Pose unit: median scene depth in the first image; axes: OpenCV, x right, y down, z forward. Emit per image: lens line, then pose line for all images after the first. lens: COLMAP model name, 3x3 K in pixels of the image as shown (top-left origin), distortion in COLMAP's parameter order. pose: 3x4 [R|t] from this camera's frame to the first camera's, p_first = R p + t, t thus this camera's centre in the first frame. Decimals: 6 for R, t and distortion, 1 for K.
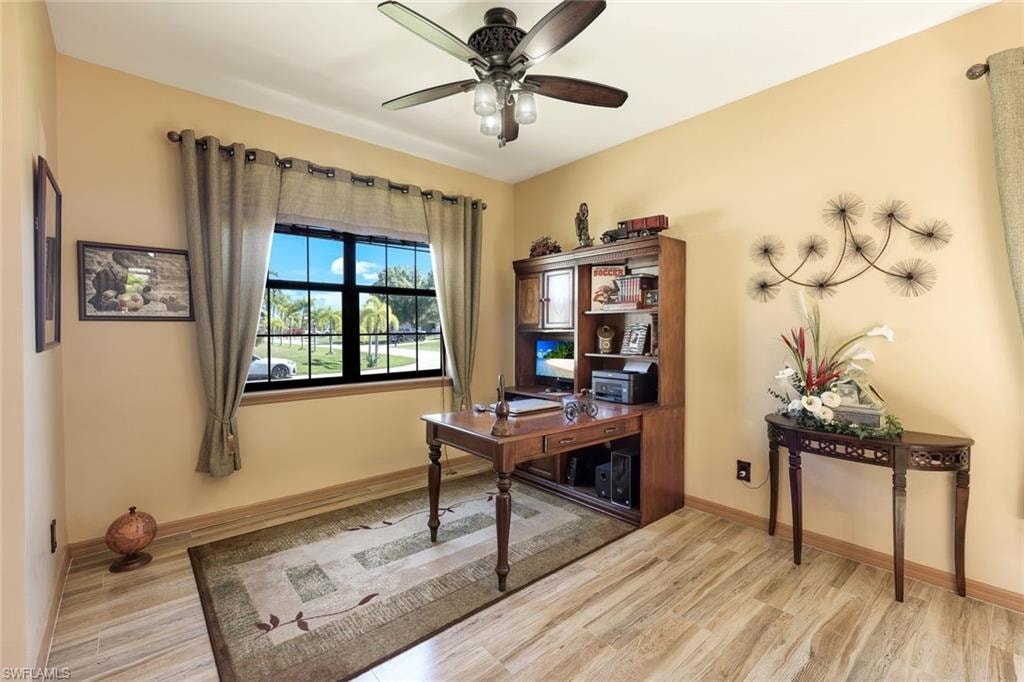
lens RADIAL K [[451.6, 0, 512.9], [0, 451.6, 337.9], [0, 0, 1]] dist [0.003383, -0.000293]
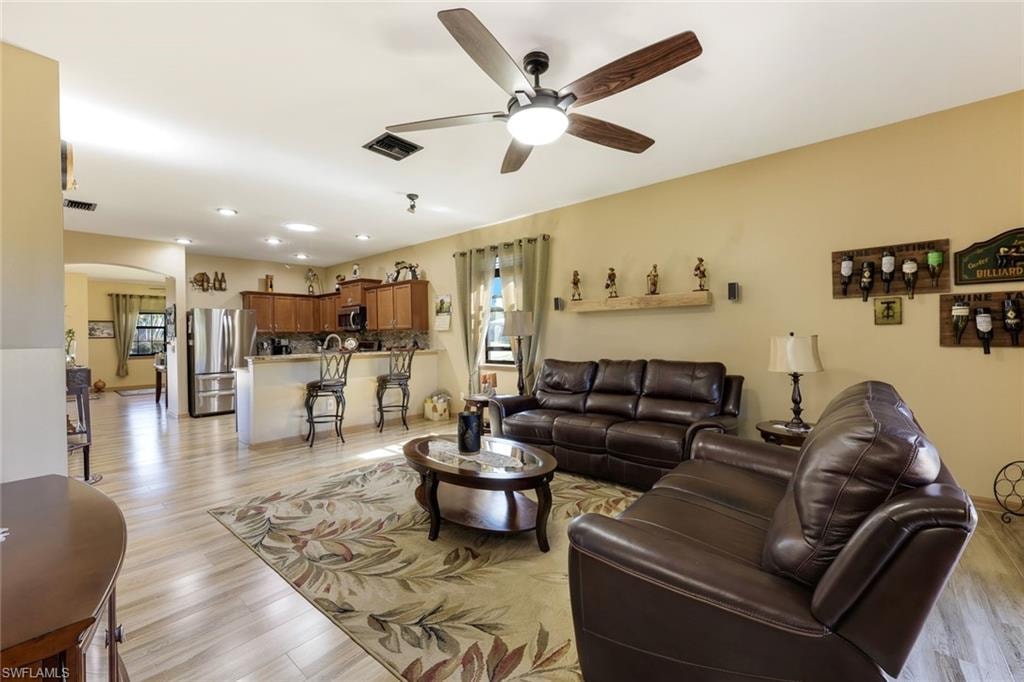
lens RADIAL K [[421.2, 0, 517.0], [0, 421.2, 336.2], [0, 0, 1]] dist [-0.001449, -0.000218]
pose [[0.989764, -0.015620, 0.141856, 2.226401], [0.019233, 0.999524, -0.024136, 0.101164], [-0.141412, 0.026618, 0.989593, -3.100309]]
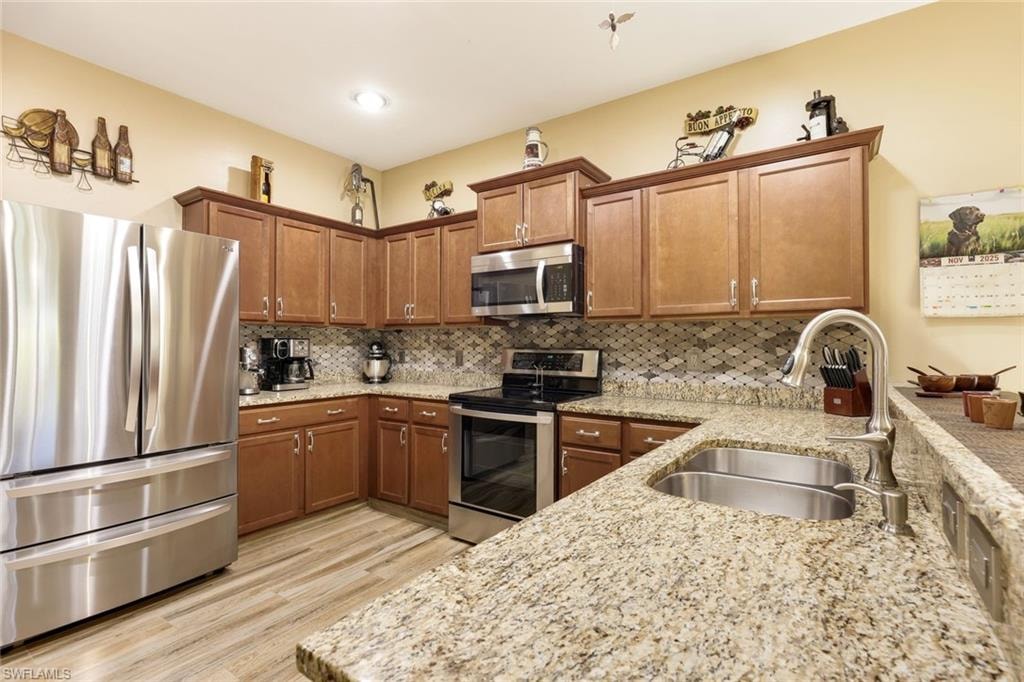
lens RADIAL K [[481.2, 0, 509.8], [0, 481.2, 340.1], [0, 0, 1]] dist [0.000813, 0.000293]
pose [[0.970645, 0.004583, 0.240471, 1.325512], [0.003556, 0.999436, -0.033403, 0.065987], [-0.240489, 0.033277, 0.970081, -1.389014]]
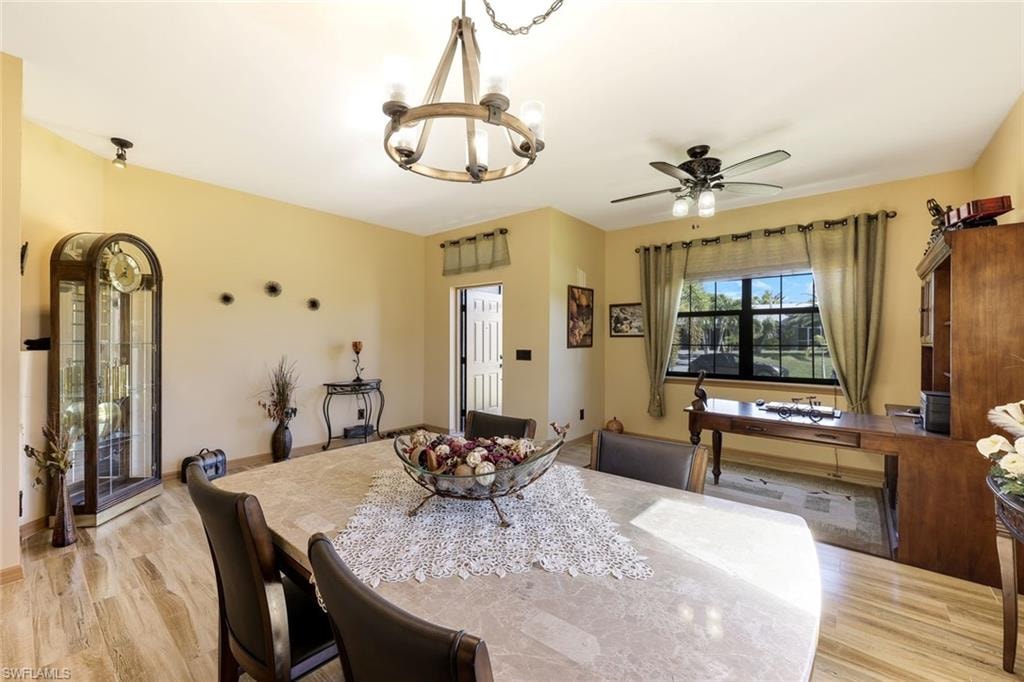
lens RADIAL K [[406.1, 0, 503.5], [0, 406.1, 343.3], [0, 0, 1]] dist [-0.000911, -0.000089]
pose [[0.159223, 0.007195, -0.987216, 0.937151], [-0.027672, 0.999613, 0.002822, 0.003237], [0.986855, 0.026869, 0.159360, 0.079441]]
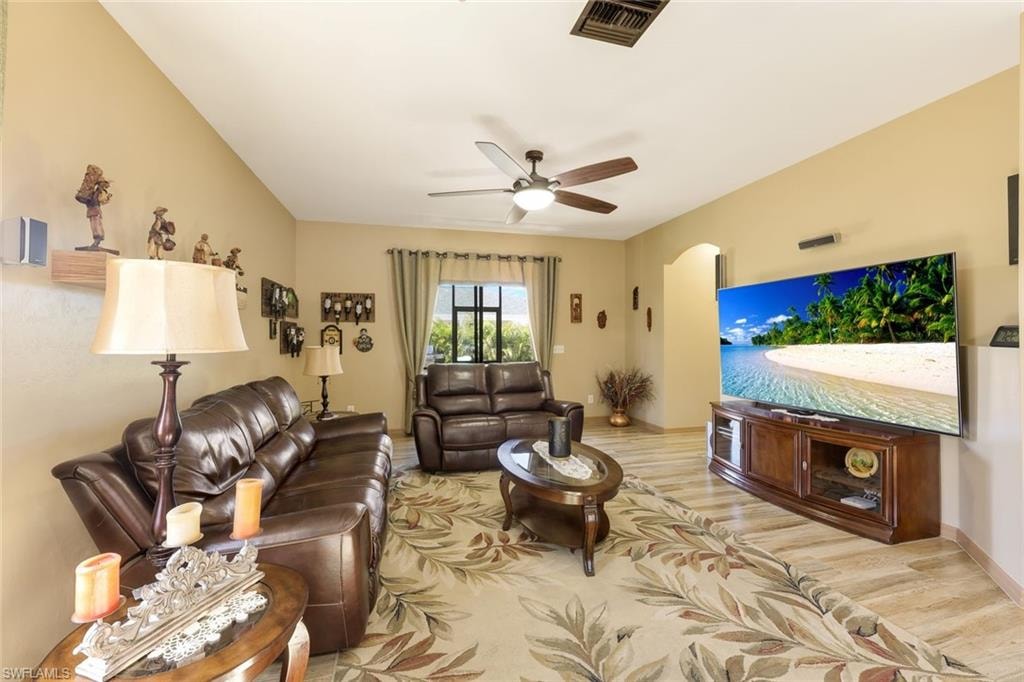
lens RADIAL K [[414.9, 0, 506.6], [0, 414.9, 339.4], [0, 0, 1]] dist [-0.000103, -0.000491]
pose [[-0.884557, 0.006669, 0.466385, 1.918439], [0.017292, 0.999679, 0.018502, 0.052254], [-0.466112, 0.024431, -0.884388, -1.270535]]
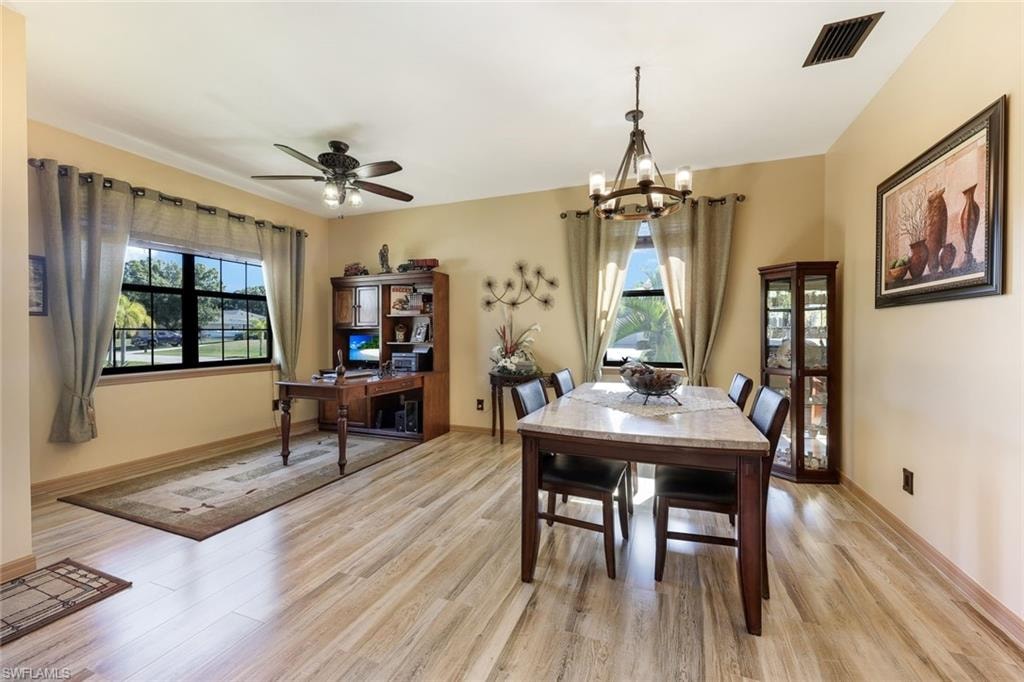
lens RADIAL K [[411.3, 0, 515.7], [0, 411.3, 337.9], [0, 0, 1]] dist [0.012575, -0.000239]
pose [[0.884349, -0.007476, 0.466766, -0.124728], [0.012933, 0.999880, -0.008490, 0.044917], [-0.466646, 0.013545, 0.884340, -0.522572]]
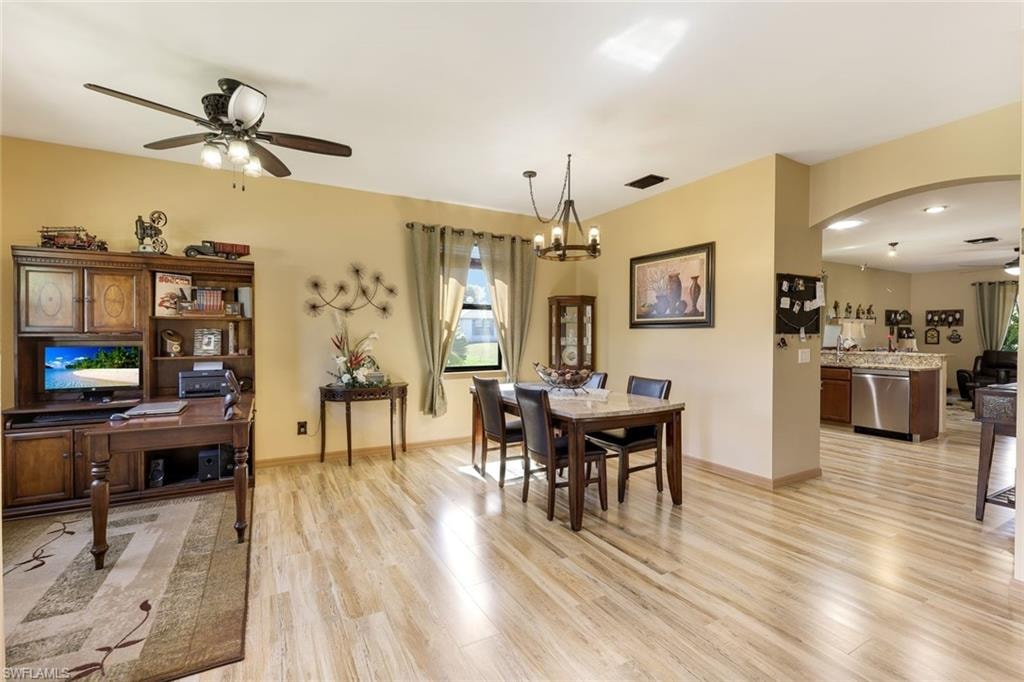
lens RADIAL K [[451.6, 0, 512.9], [0, 451.6, 337.9], [0, 0, 1]] dist [0.003383, -0.000293]
pose [[0.210578, -0.009352, 0.977532, -0.806717], [0.020355, 0.999779, 0.005180, 0.001823], [-0.977365, 0.018807, 0.210722, -0.004183]]
